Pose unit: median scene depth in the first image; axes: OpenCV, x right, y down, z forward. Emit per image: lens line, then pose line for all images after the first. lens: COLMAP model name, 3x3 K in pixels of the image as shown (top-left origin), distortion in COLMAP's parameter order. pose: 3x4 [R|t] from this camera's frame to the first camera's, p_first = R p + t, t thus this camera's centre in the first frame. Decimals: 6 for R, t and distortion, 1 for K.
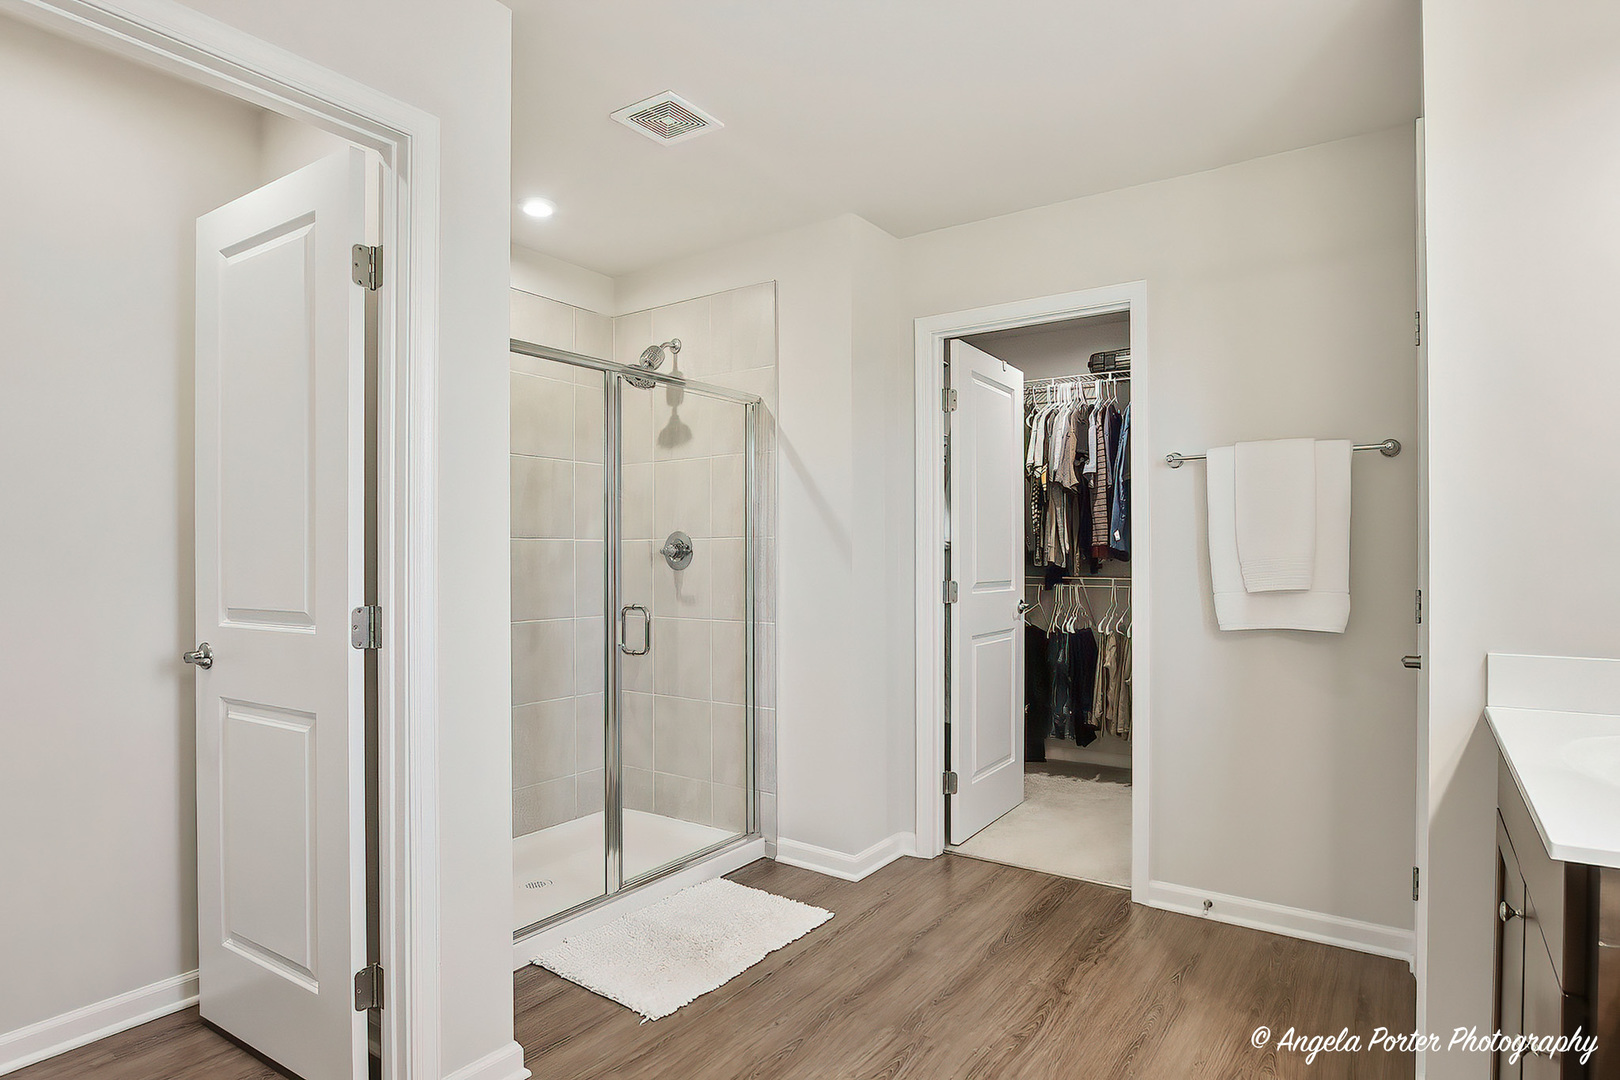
lens RADIAL K [[890.2, 0, 807.8], [0, 890.2, 560.1], [0, 0, 1]] dist [0.000238, 0.000373]
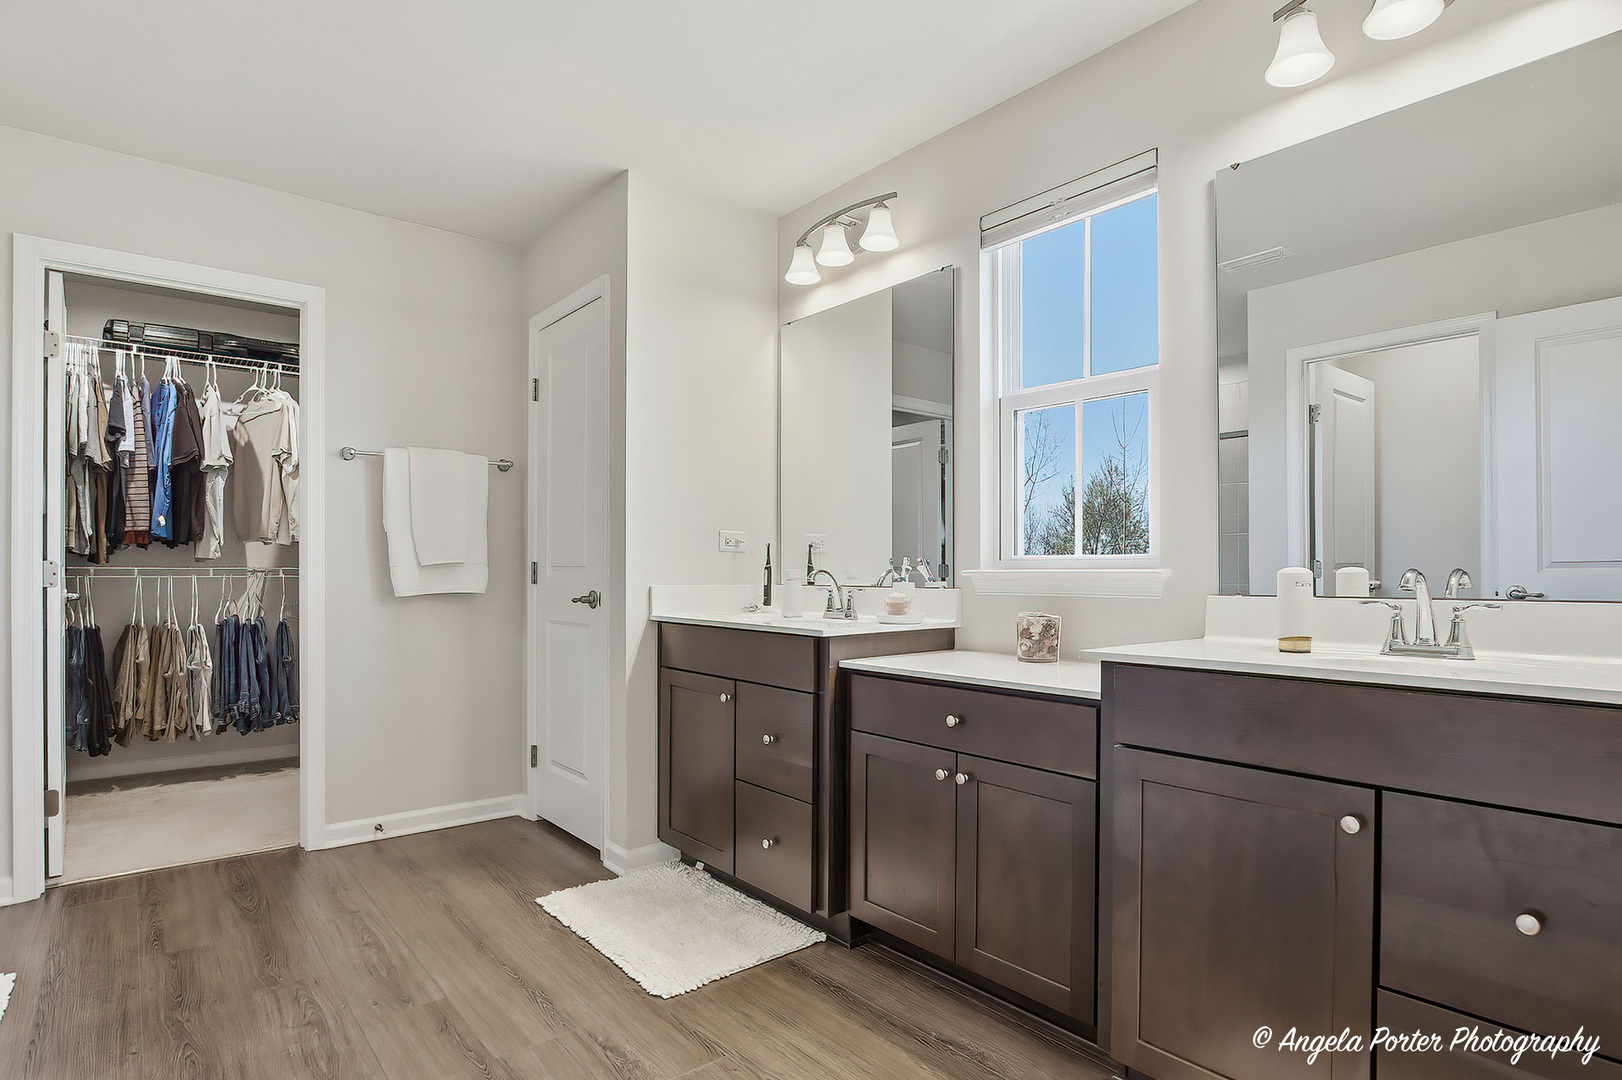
lens RADIAL K [[882.5, 0, 817.2], [0, 882.5, 573.9], [0, 0, 1]] dist [0.000939, 0.000857]
pose [[0.274347, 0.001580, 0.961629, -0.364721], [0.005428, 0.999980, -0.003191, 0.035518], [-0.961615, 0.006095, 0.274333, 0.070547]]
